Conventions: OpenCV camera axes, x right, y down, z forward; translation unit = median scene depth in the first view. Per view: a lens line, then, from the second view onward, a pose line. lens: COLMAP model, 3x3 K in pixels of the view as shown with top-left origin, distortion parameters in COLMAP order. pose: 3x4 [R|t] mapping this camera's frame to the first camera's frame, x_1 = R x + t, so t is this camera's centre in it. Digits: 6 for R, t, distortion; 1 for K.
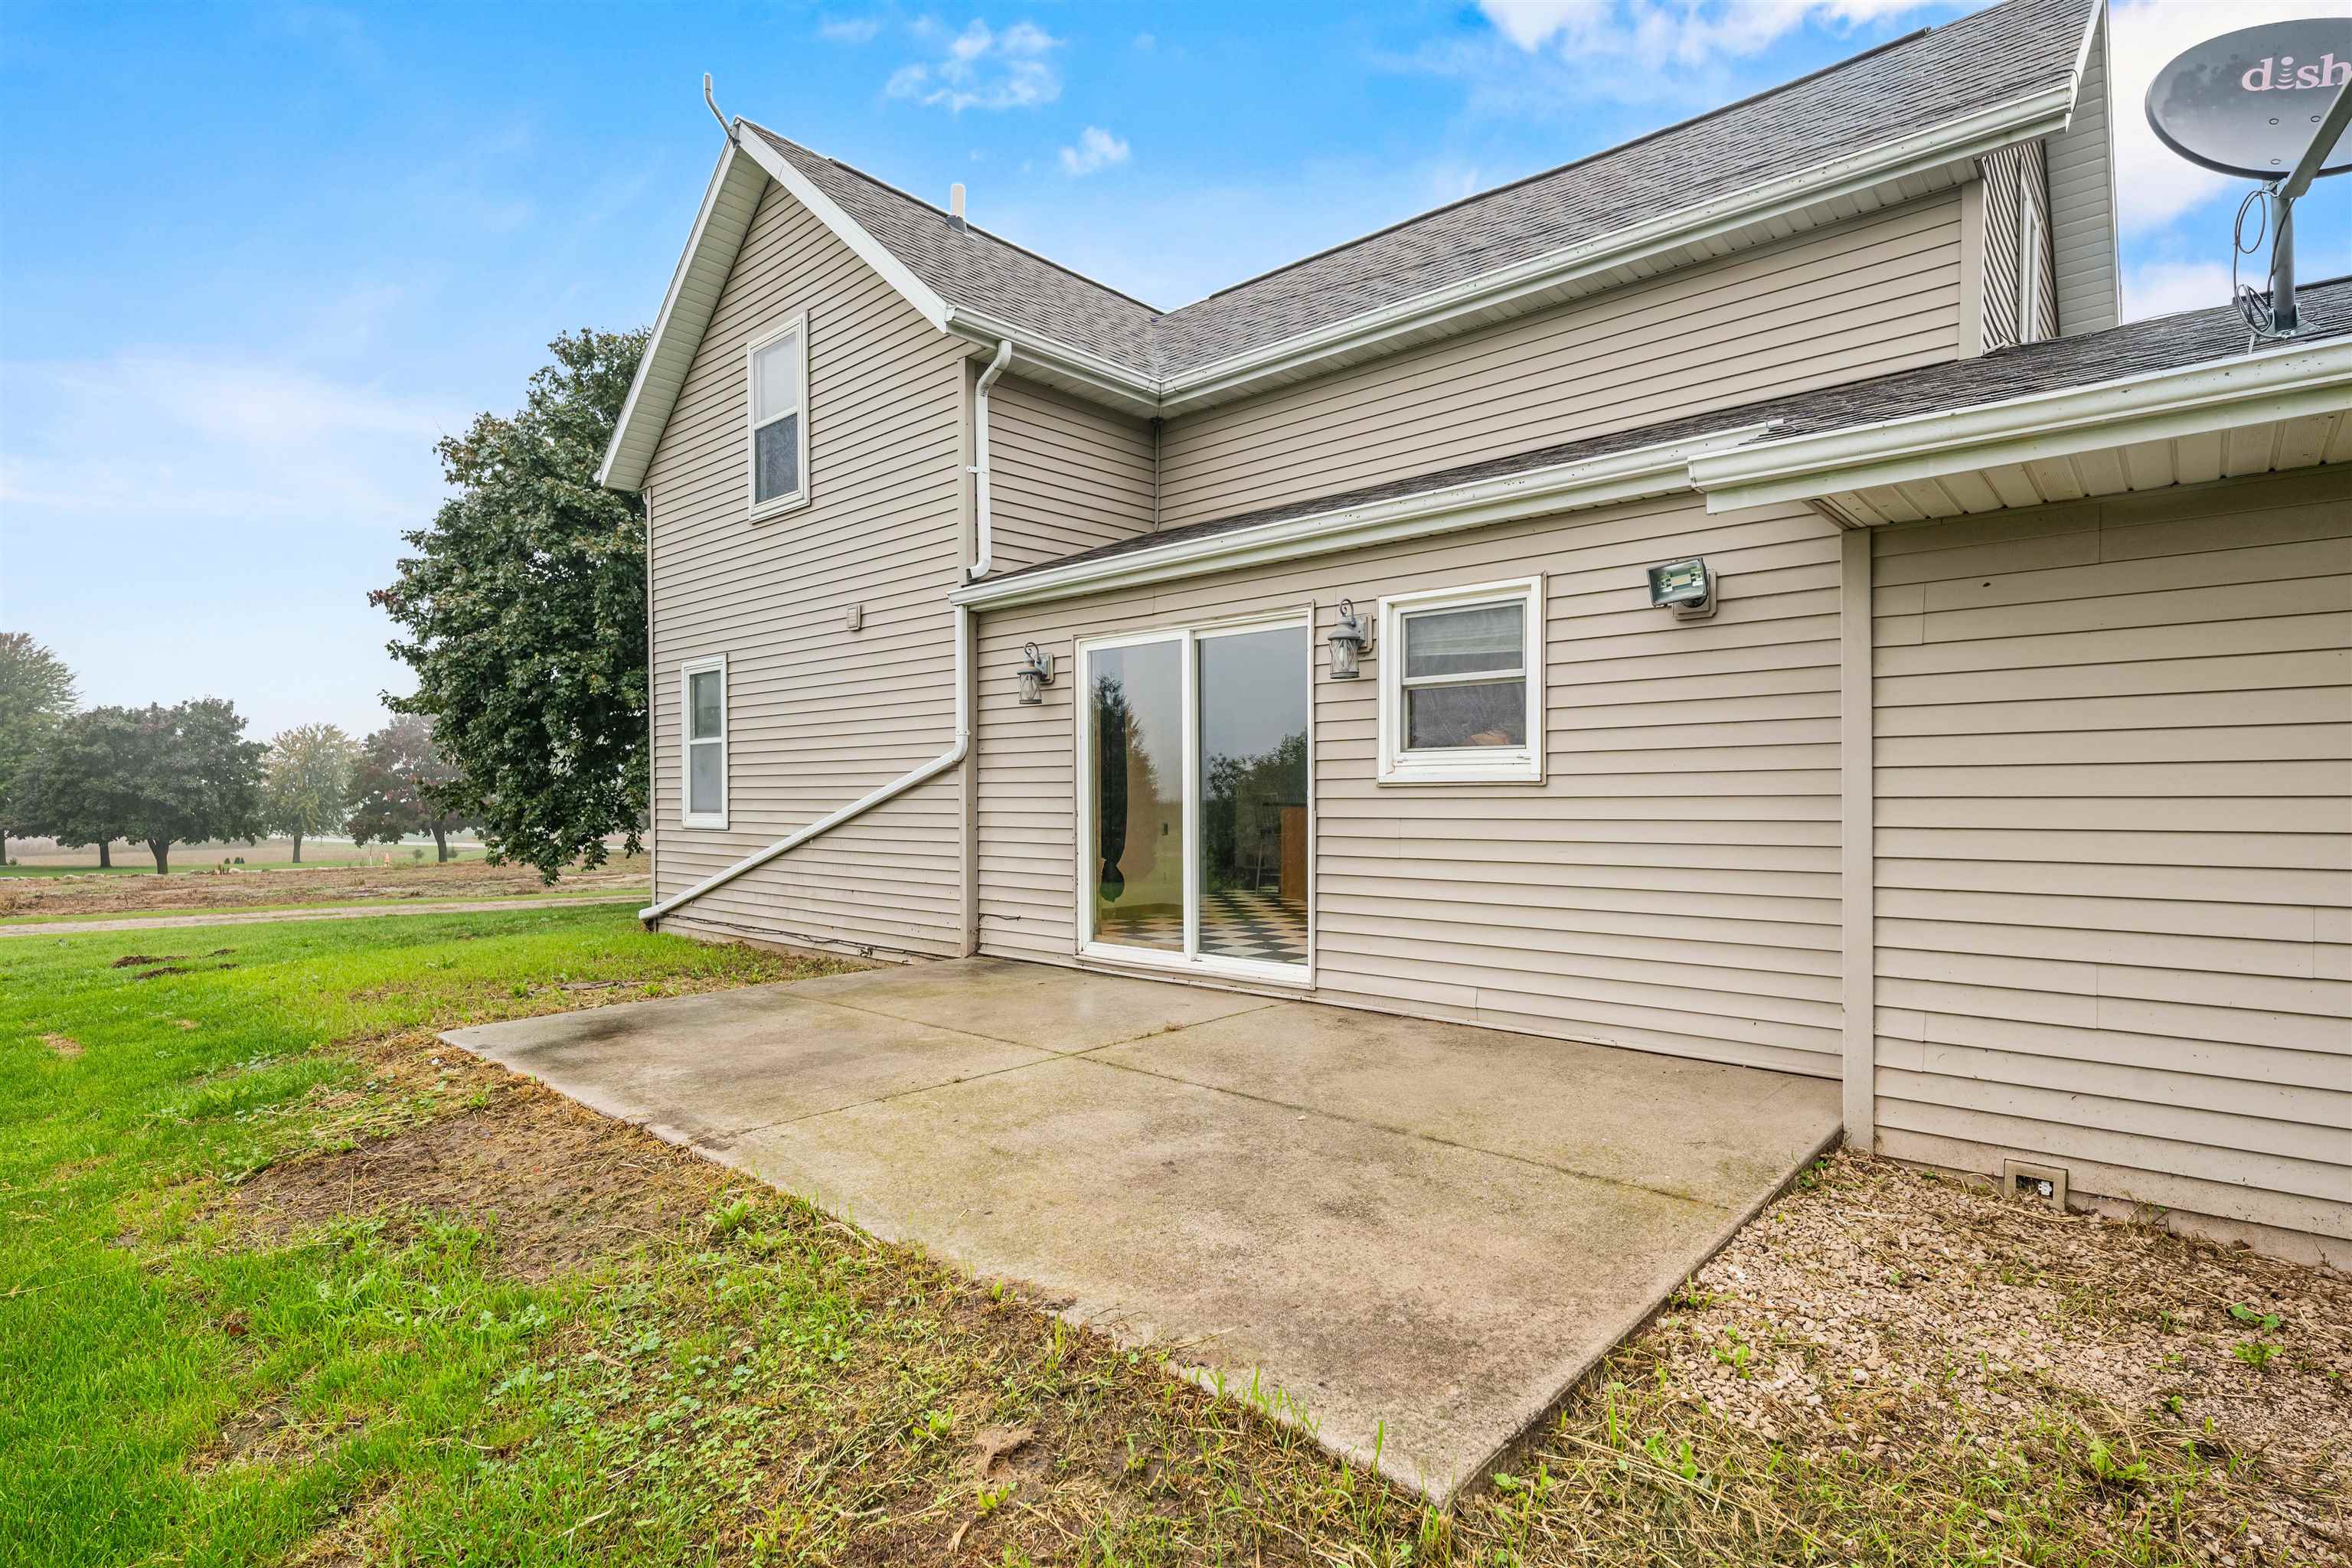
lens RADIAL K [[1151.3, 0, 1163.2], [0, 1151.3, 807.3], [0, 0, 1]] dist [0.006262, -0.001265]
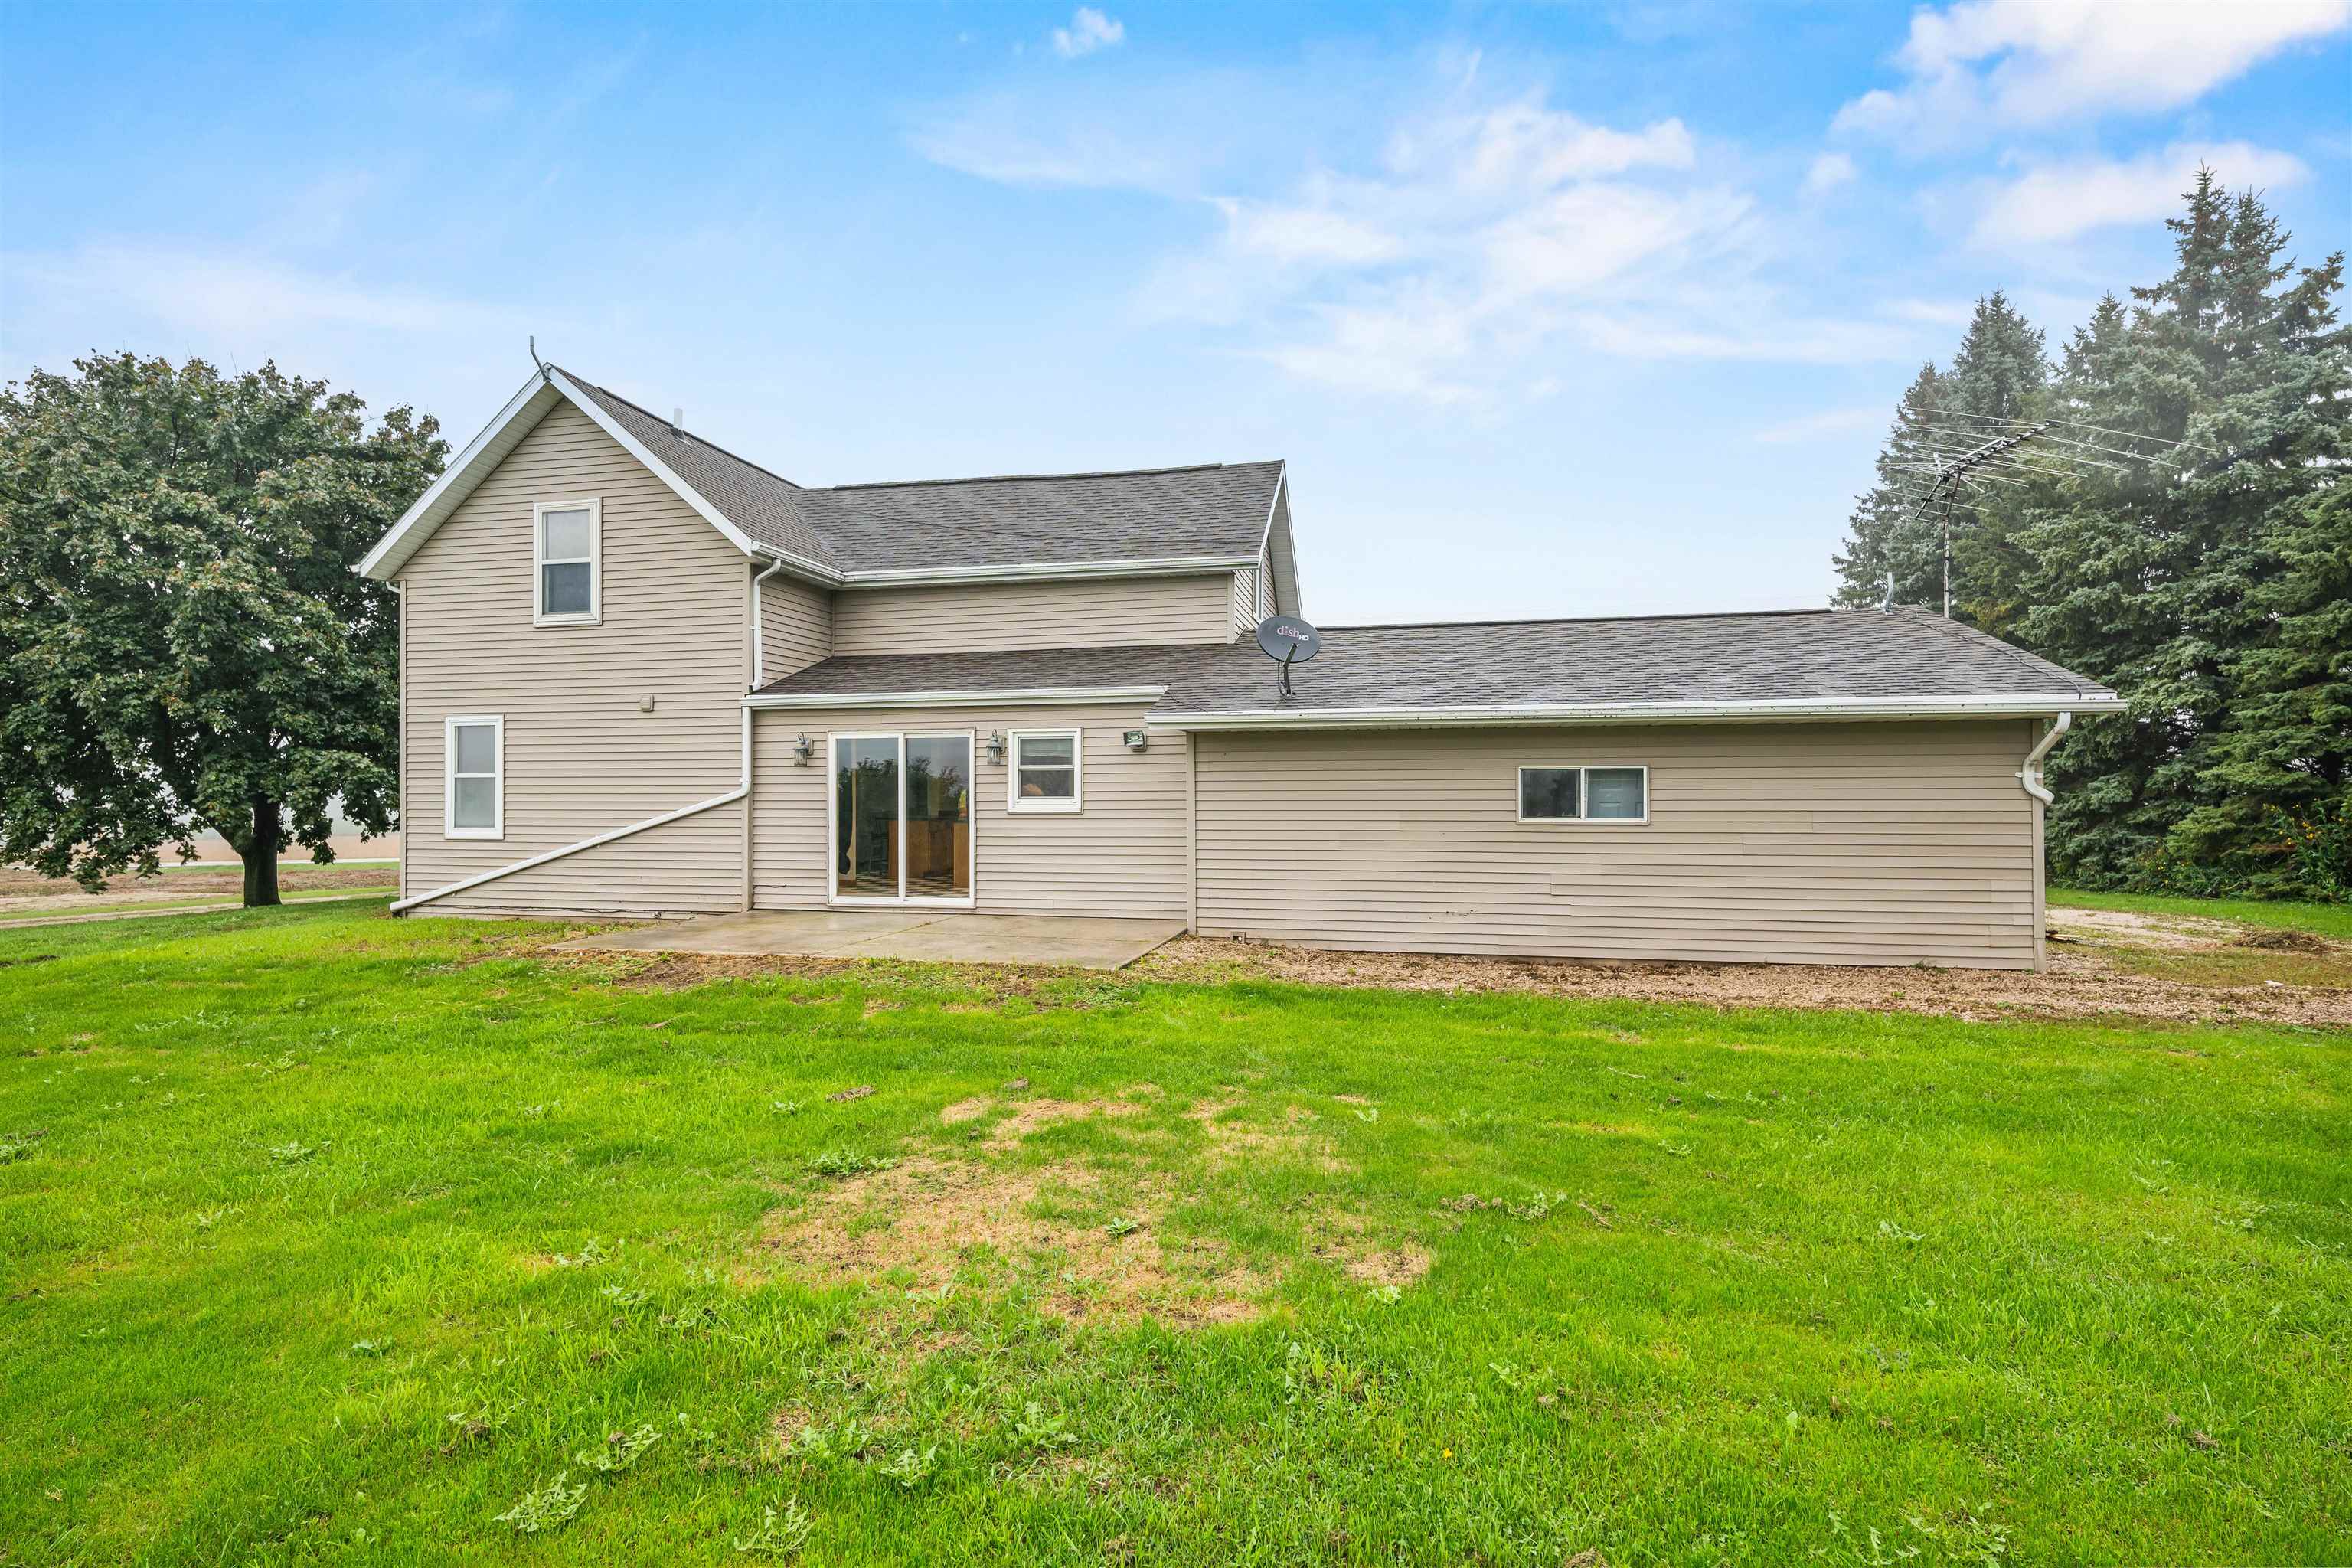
lens RADIAL K [[1151.3, 0, 1174.2], [0, 1151.3, 796.8], [0, 0, 1]] dist [0.006262, -0.001265]
pose [[0.868209, 0.005971, 0.496162, -0.479053], [0.001979, 0.999878, -0.015497, -0.011729], [-0.496194, 0.014437, 0.868091, -0.819140]]
